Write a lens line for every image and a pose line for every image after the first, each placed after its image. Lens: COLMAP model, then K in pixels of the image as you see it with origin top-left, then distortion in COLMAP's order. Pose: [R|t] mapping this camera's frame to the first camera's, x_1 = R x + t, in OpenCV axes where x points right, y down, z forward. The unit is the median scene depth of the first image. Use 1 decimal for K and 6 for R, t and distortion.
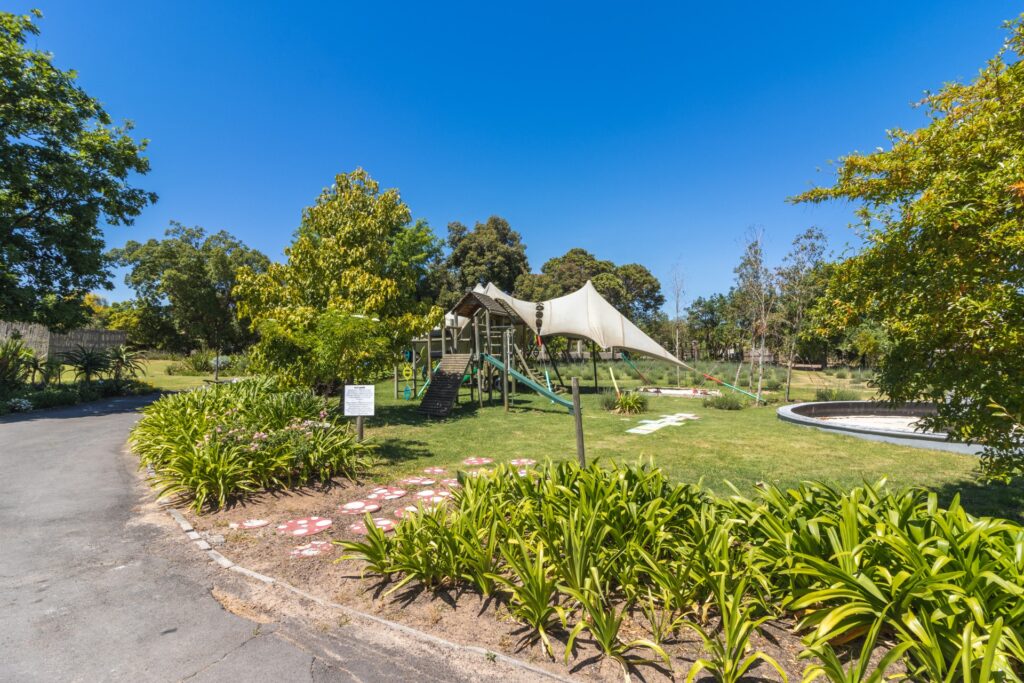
lens RADIAL K [[489.3, 0, 512.0], [0, 489.3, 341.5], [0, 0, 1]] dist [-0.000374, -0.000180]
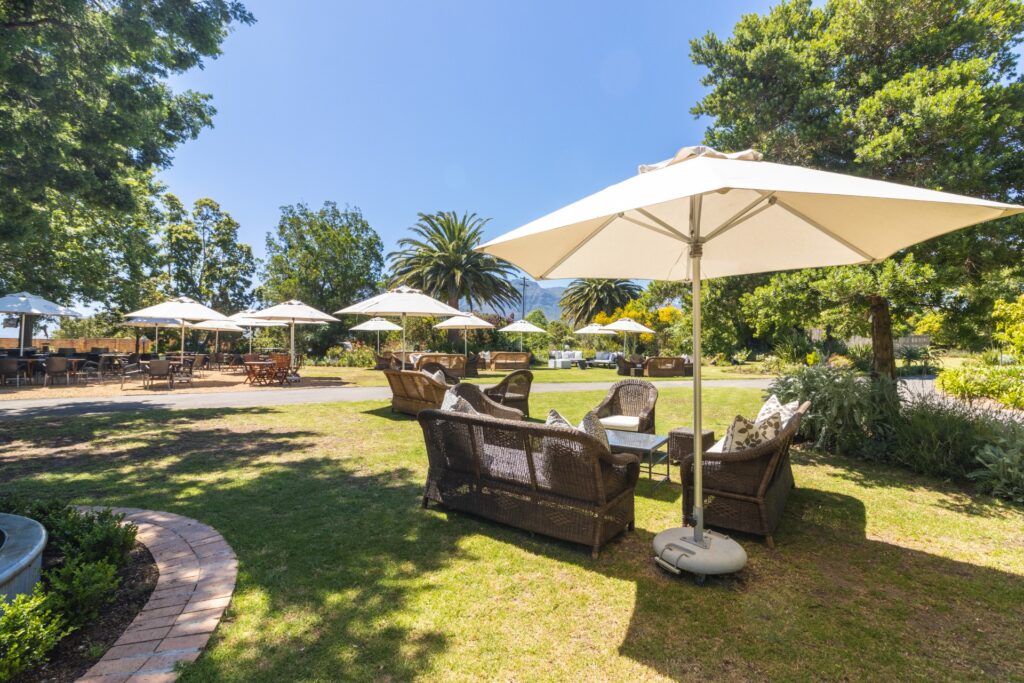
lens RADIAL K [[489.3, 0, 512.0], [0, 489.3, 341.5], [0, 0, 1]] dist [-0.000374, -0.000180]
pose [[0.196915, -0.009068, -0.980379, 0.292275], [0.008411, 0.999936, -0.007560, -0.002948], [0.980385, -0.006757, 0.196978, -0.377307]]
